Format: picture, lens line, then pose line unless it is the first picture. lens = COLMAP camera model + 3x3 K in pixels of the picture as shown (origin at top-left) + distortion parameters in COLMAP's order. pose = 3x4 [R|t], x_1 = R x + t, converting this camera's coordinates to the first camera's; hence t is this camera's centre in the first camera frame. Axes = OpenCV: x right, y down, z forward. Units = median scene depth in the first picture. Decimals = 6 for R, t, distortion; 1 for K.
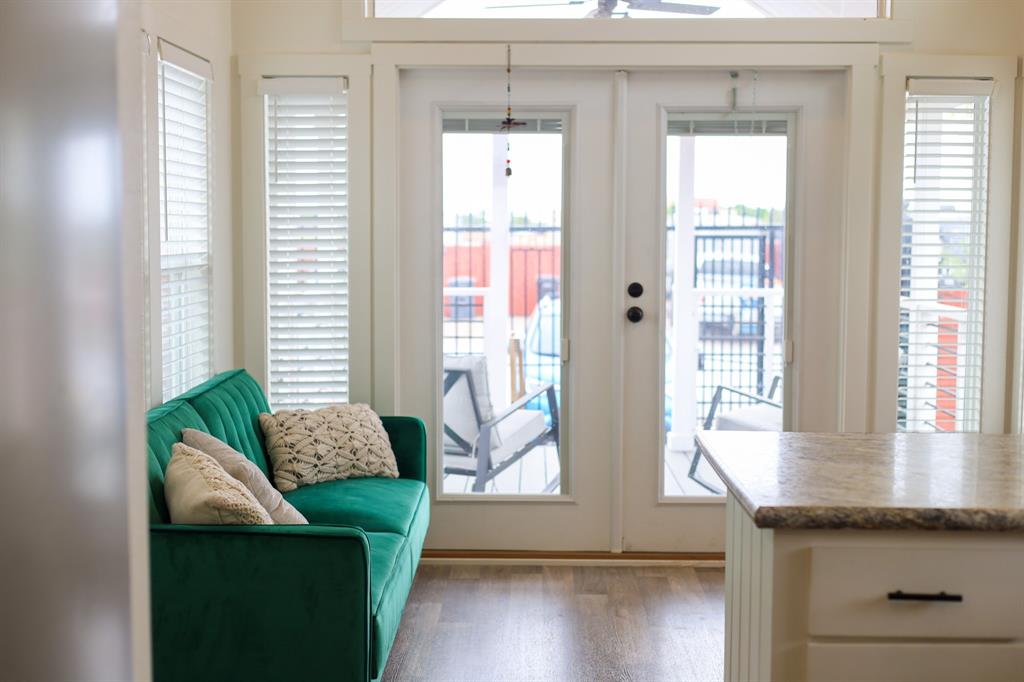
lens RADIAL K [[1429.4, 0, 506.9], [0, 1429.4, 327.2], [0, 0, 1]] dist [0.020209, -0.100979]
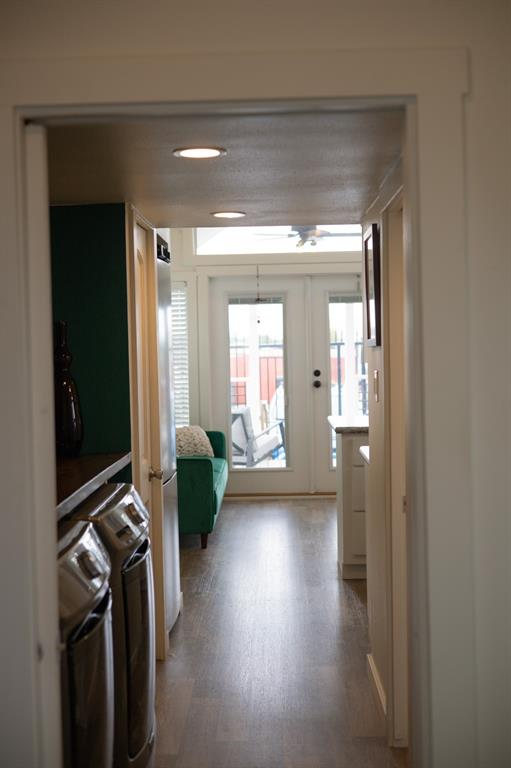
lens RADIAL K [[1072.1, 0, 254.7], [0, 1072.1, 367.6], [0, 0, 1]] dist [0.020209, -0.100979]
pose [[0.999685, -0.025101, 0.000823, -0.008271], [0.025112, 0.998591, -0.046739, 0.041178], [0.000351, 0.046745, 0.998907, -0.668157]]
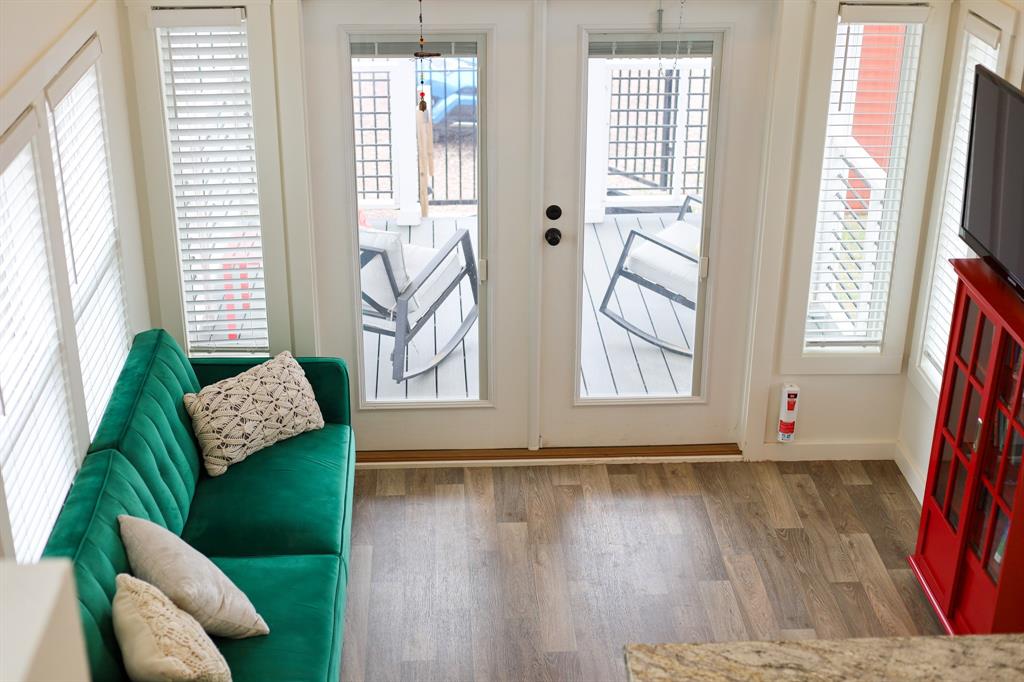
lens RADIAL K [[1451.4, 0, 512.0], [0, 1451.4, 341.0], [0, 0, 1]] dist [0.040755, -0.193727]
pose [[0.997396, -0.028231, 0.066364, -0.008039], [0.002963, 0.935462, 0.353415, -0.300359], [-0.072059, -0.352299, 0.933109, 0.035367]]
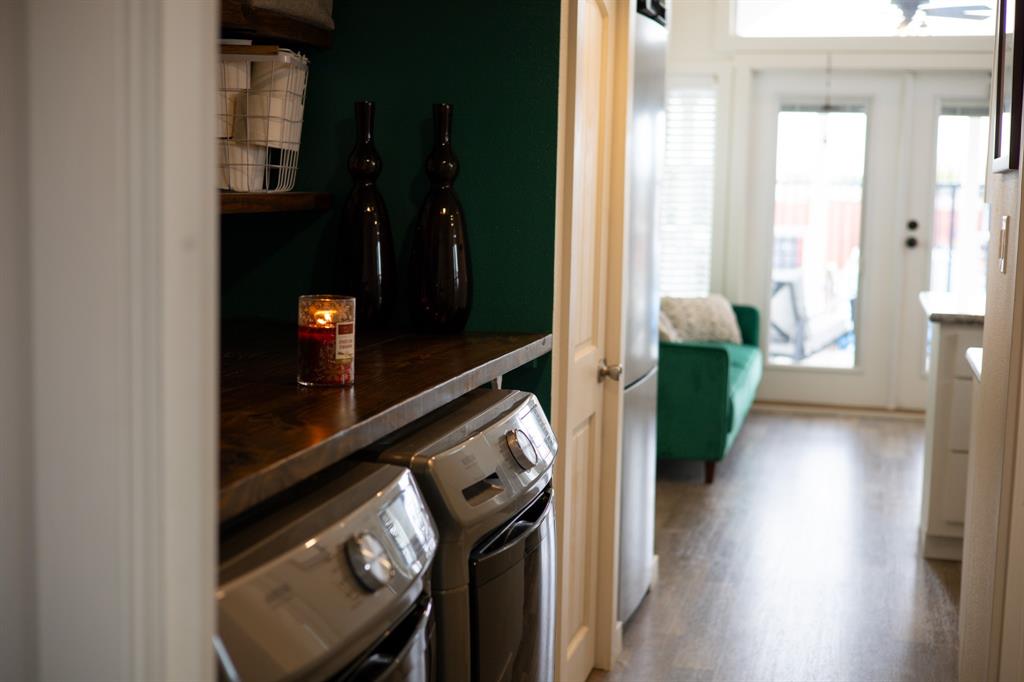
lens RADIAL K [[1429.4, 0, 506.9], [0, 1429.4, 327.2], [0, 0, 1]] dist [0.020209, -0.100979]
pose [[0.974436, 0.043029, -0.220506, 0.014583], [-0.036076, 0.998720, 0.035462, 0.039995], [0.221750, -0.026601, 0.974741, -0.490093]]
